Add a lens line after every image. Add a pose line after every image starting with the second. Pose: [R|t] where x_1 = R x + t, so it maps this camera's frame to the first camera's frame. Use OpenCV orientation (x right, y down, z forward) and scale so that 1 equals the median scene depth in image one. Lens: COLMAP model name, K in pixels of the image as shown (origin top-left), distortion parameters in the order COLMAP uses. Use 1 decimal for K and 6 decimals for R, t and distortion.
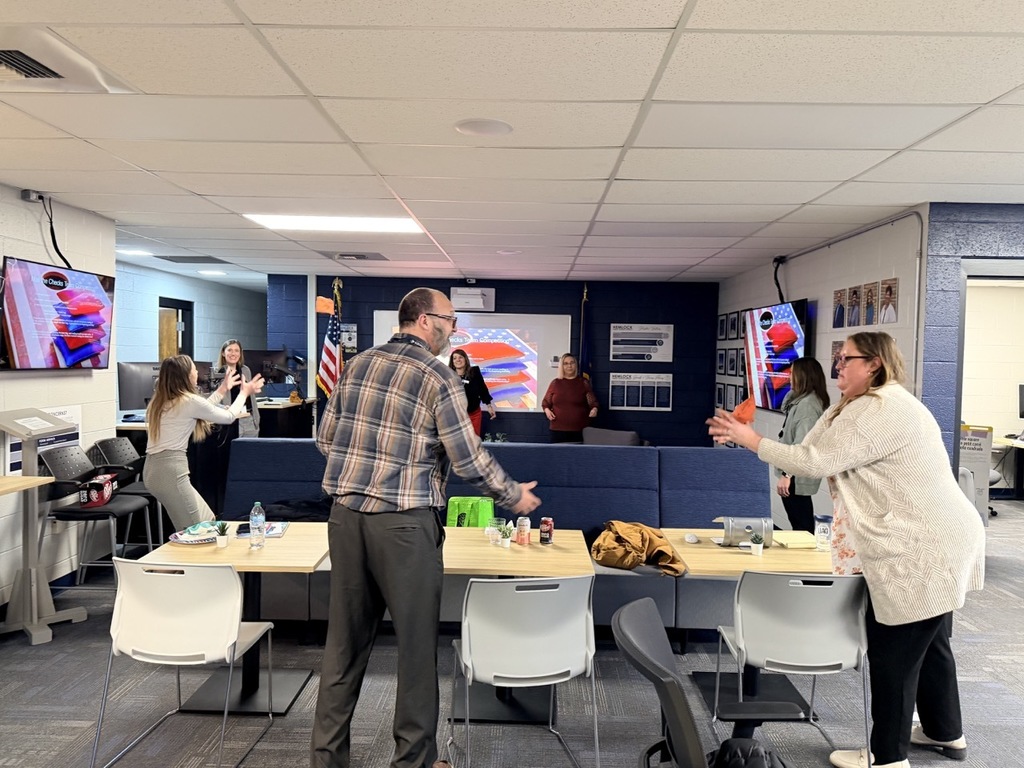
lens RADIAL K [[751.4, 0, 503.4], [0, 751.4, 391.2], [0, 0, 1]] dist [0.005250, -0.019842]
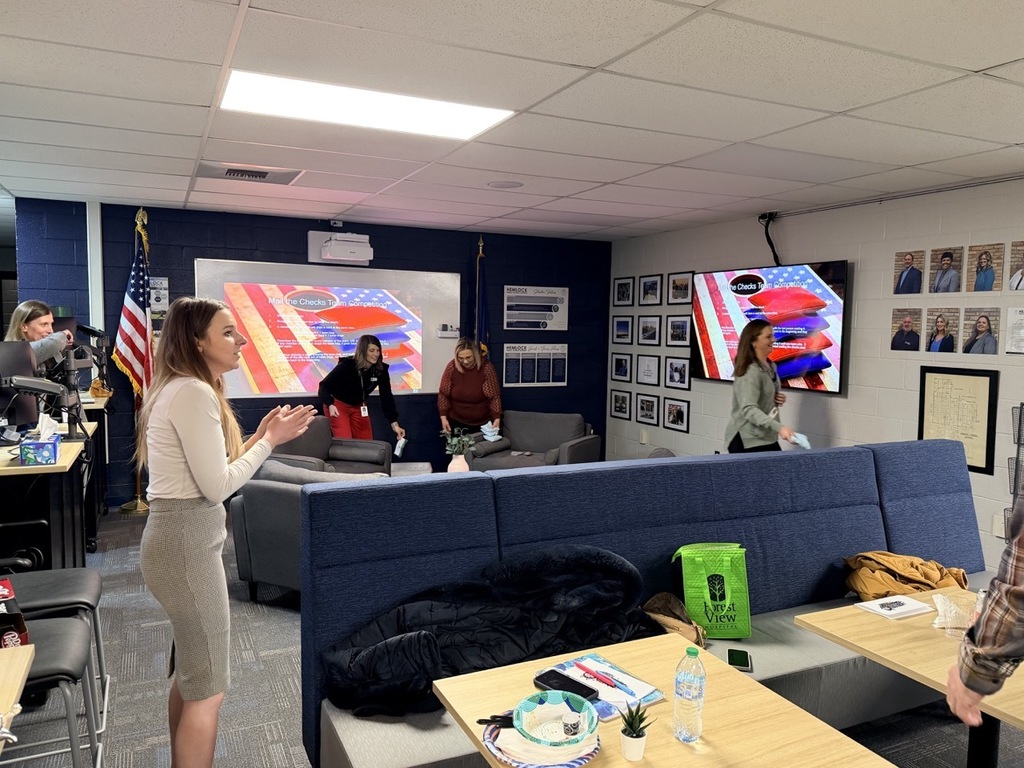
lens RADIAL K [[751.4, 0, 515.0], [0, 751.4, 373.6], [0, 0, 1]] dist [0.005250, -0.019842]
pose [[0.891405, -0.032245, 0.452060, -0.230156], [0.021815, 0.999362, 0.028266, -0.014504], [-0.452683, -0.015334, 0.891540, 0.242376]]
